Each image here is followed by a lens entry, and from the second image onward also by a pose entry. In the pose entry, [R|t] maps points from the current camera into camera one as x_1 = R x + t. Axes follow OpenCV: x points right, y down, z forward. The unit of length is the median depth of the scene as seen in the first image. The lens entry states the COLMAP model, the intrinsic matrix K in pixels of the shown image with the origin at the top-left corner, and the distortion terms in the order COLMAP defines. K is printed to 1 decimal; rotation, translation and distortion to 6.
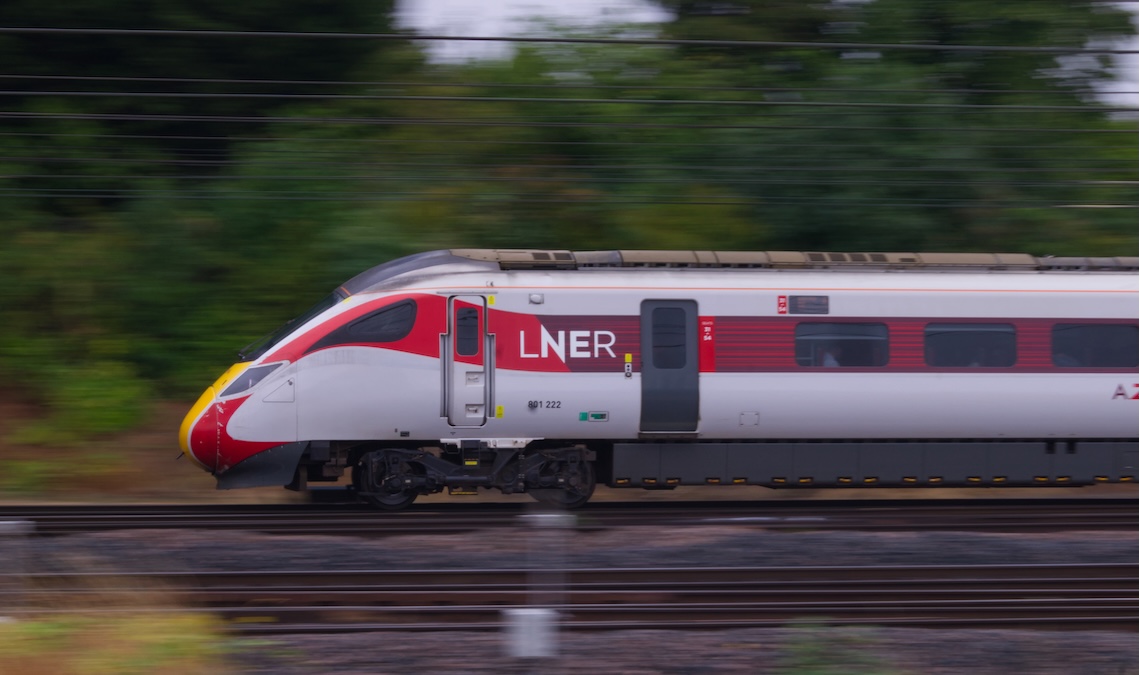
lens RADIAL K [[3345.5, 0, 569.8], [0, 3345.5, 338.3], [0, 0, 1]] dist [0.100166, 0.000000]
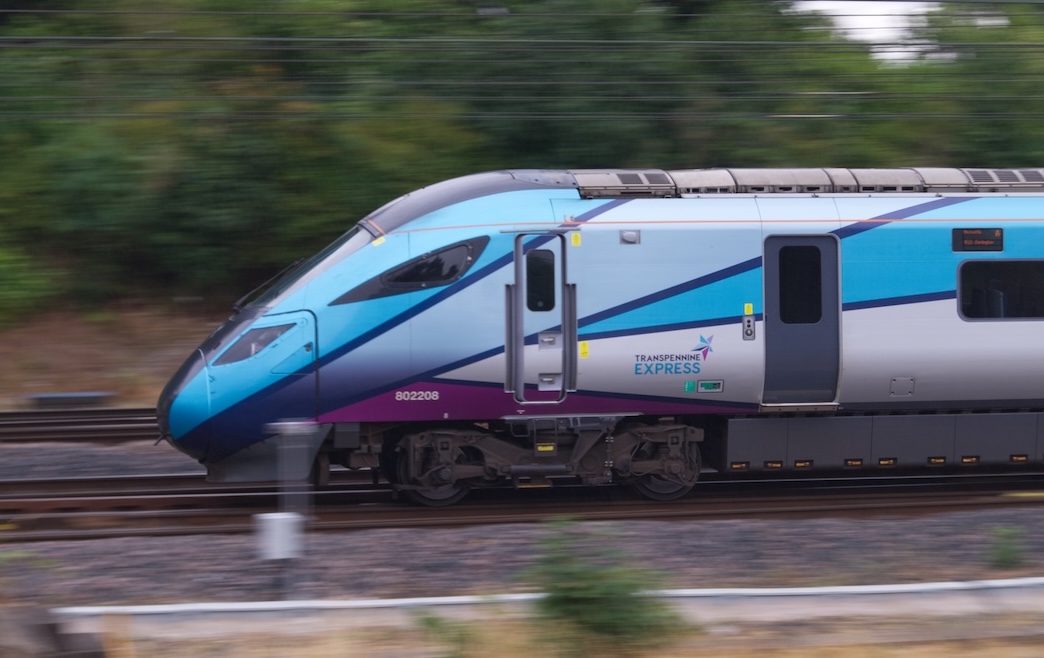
lens RADIAL K [[3251.0, 0, 522.5], [0, 3251.0, 323.6], [0, 0, 1]] dist [-0.415454, 0.000000]
pose [[0.997313, -0.018006, 0.071006, -0.081013], [0.016264, 0.999554, 0.025044, -0.009617], [-0.071426, -0.023821, 0.997161, 0.232153]]
